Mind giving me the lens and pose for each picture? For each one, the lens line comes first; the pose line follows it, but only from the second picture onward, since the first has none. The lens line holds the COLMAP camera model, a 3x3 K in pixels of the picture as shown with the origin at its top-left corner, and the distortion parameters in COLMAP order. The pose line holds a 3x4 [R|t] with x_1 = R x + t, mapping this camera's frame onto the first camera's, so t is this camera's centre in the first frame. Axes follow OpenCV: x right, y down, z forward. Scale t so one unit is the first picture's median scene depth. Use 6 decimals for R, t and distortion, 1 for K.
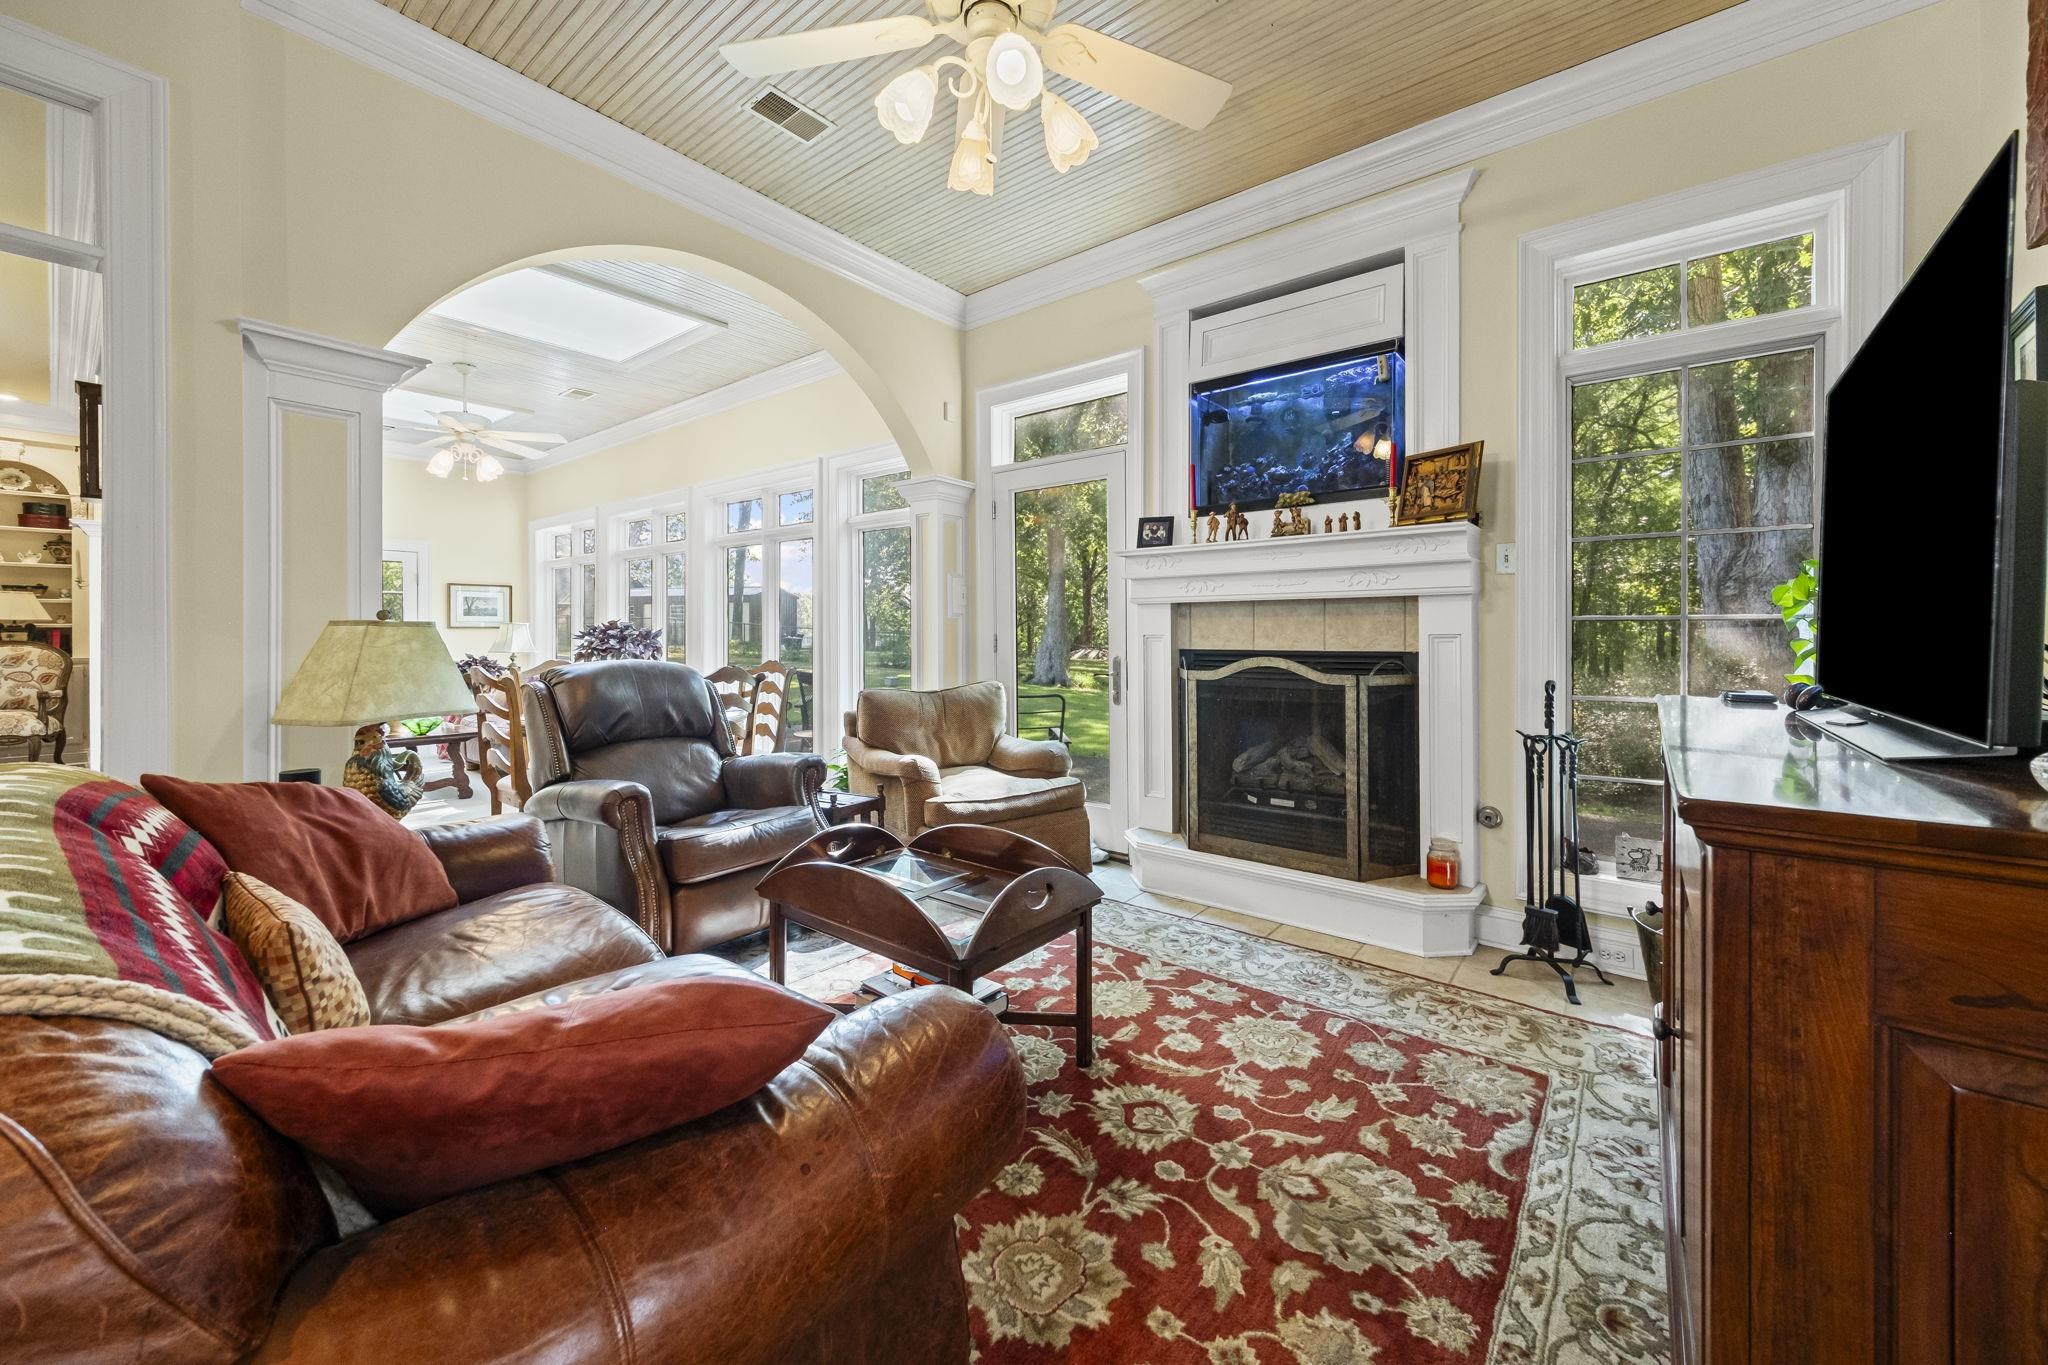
lens RADIAL K [[778.3, 0, 1032.7], [0, 778.3, 646.3], [0, 0, 1]] dist [0.007289, -0.000385]
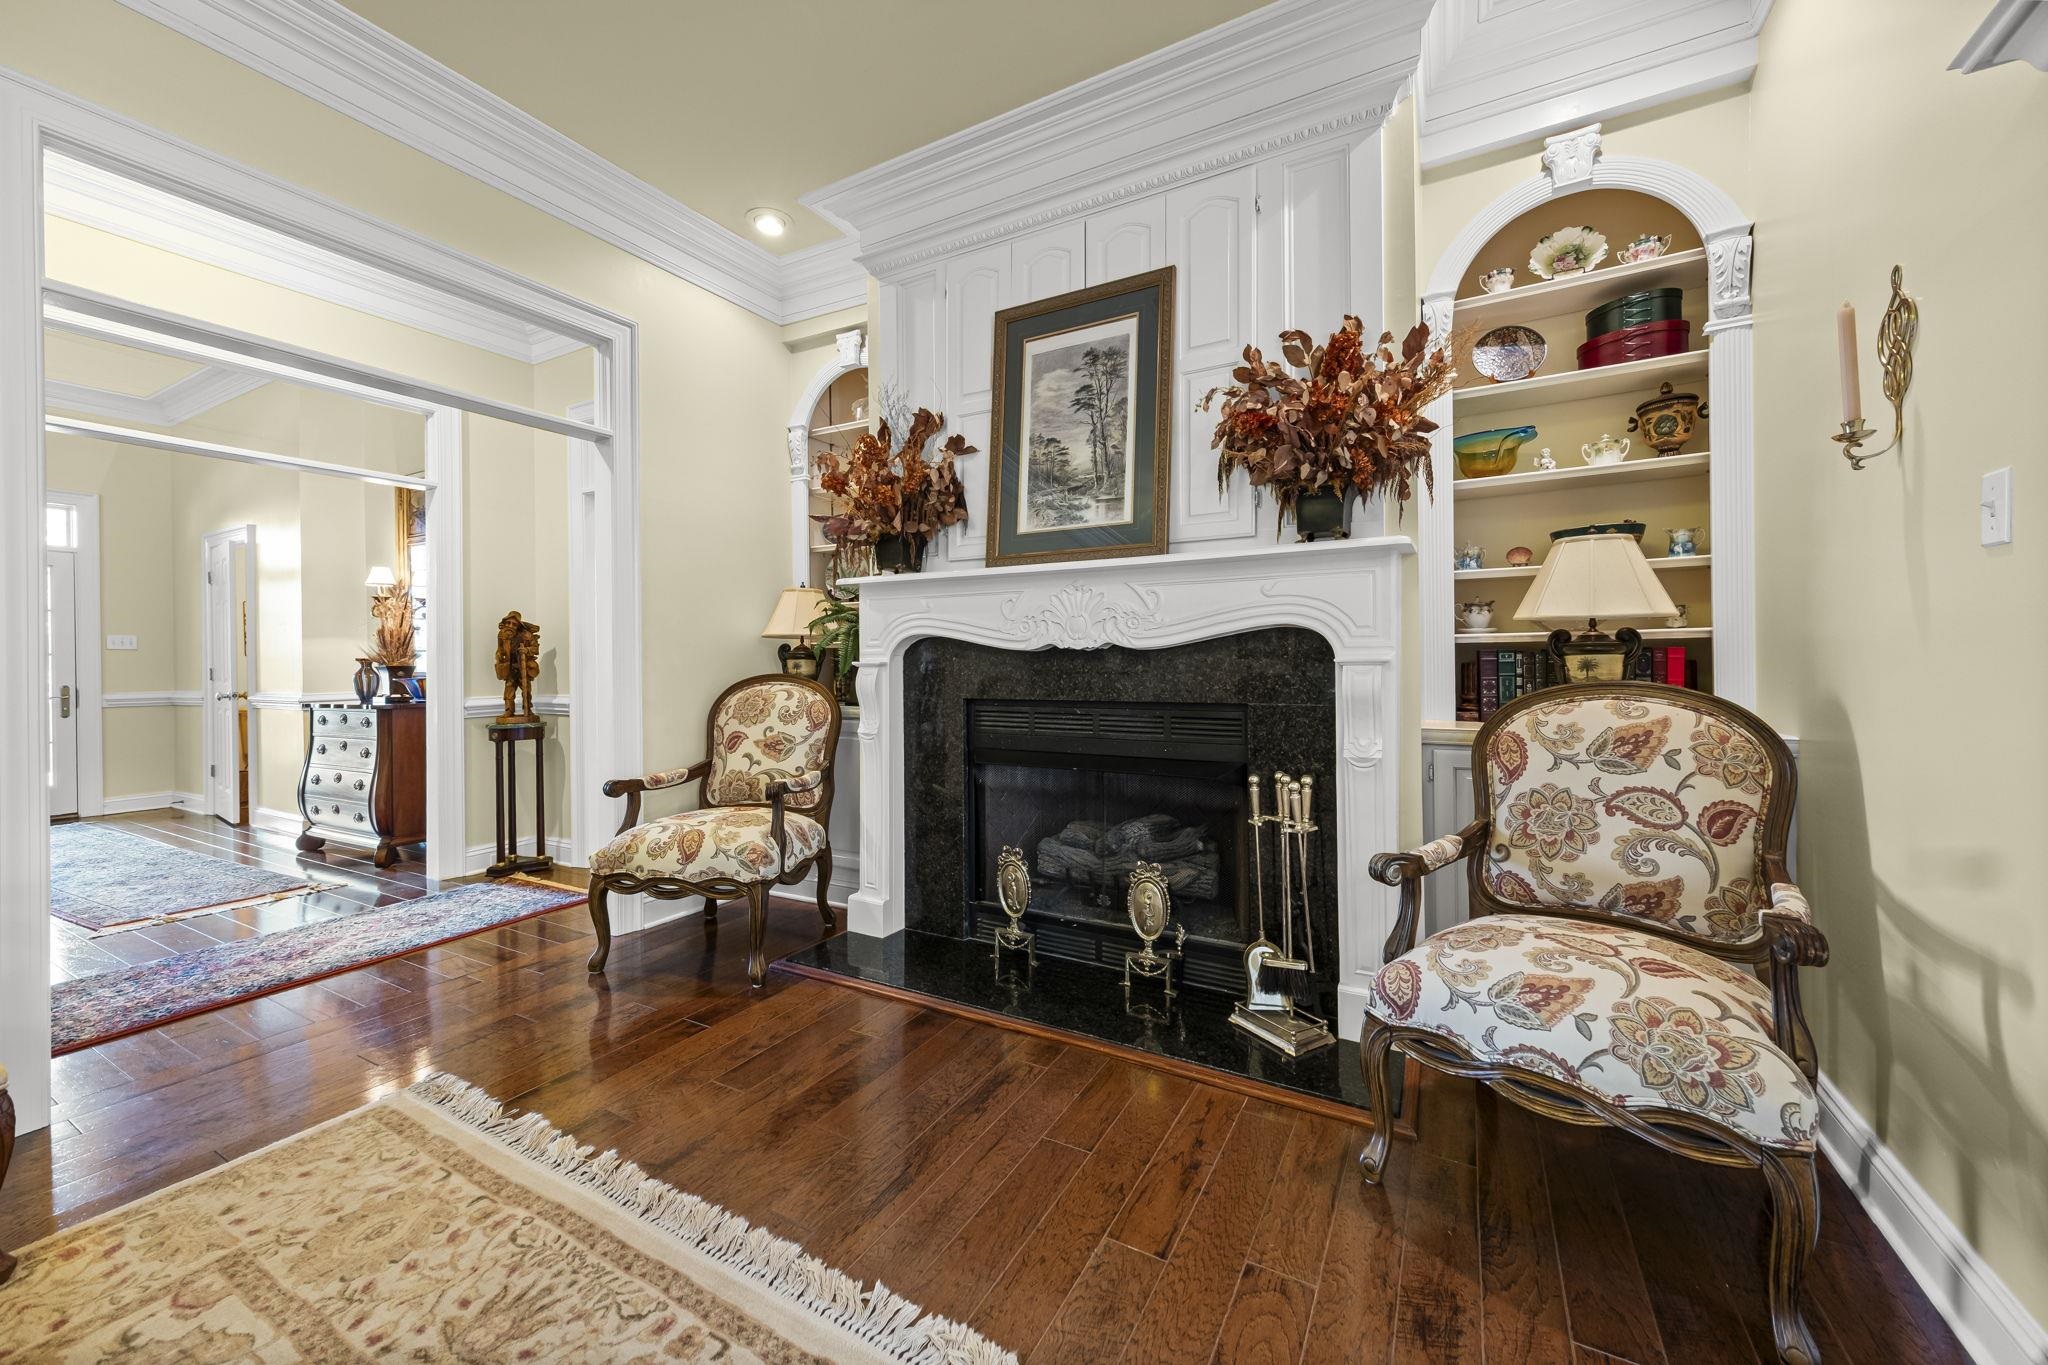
lens RADIAL K [[778.3, 0, 1032.7], [0, 778.3, 646.3], [0, 0, 1]] dist [0.007289, -0.000385]
pose [[0.174390, -0.020543, -0.984462, -0.978878], [0.000231, 0.999783, -0.020822, -0.013876], [0.984677, 0.003404, 0.174357, 0.682498]]
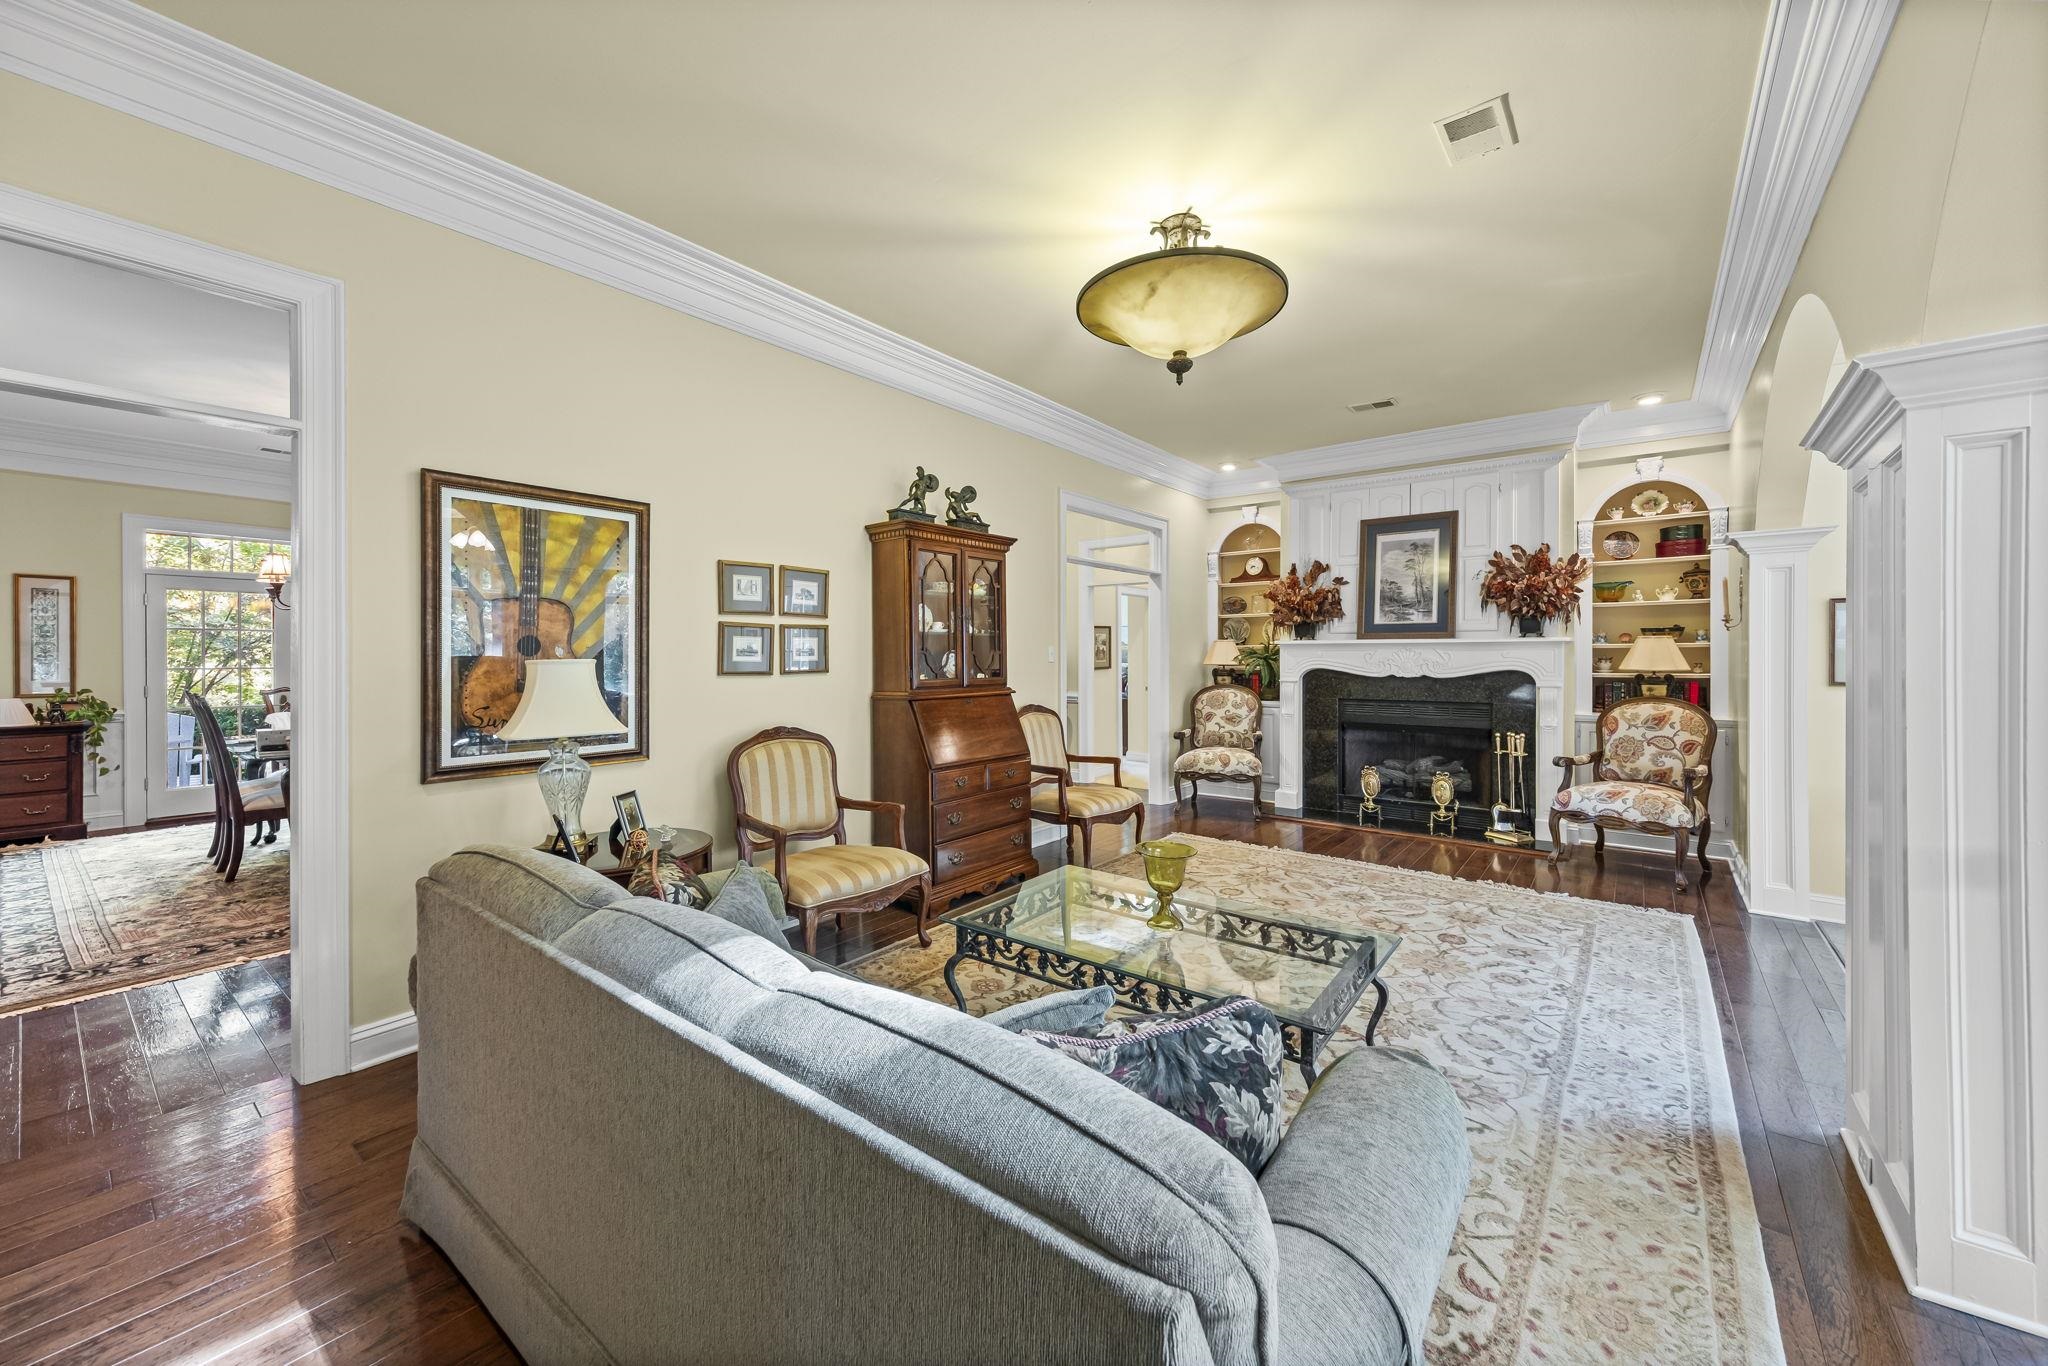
lens RADIAL K [[799.2, 0, 984.9], [0, 799.2, 650.4], [0, 0, 1]] dist [-0.013891, -0.000256]
pose [[-0.011836, -0.004925, -0.999918, -0.438329], [-0.006569, 0.999967, -0.004848, -0.044770], [0.999908, 0.006511, -0.011868, 0.294414]]
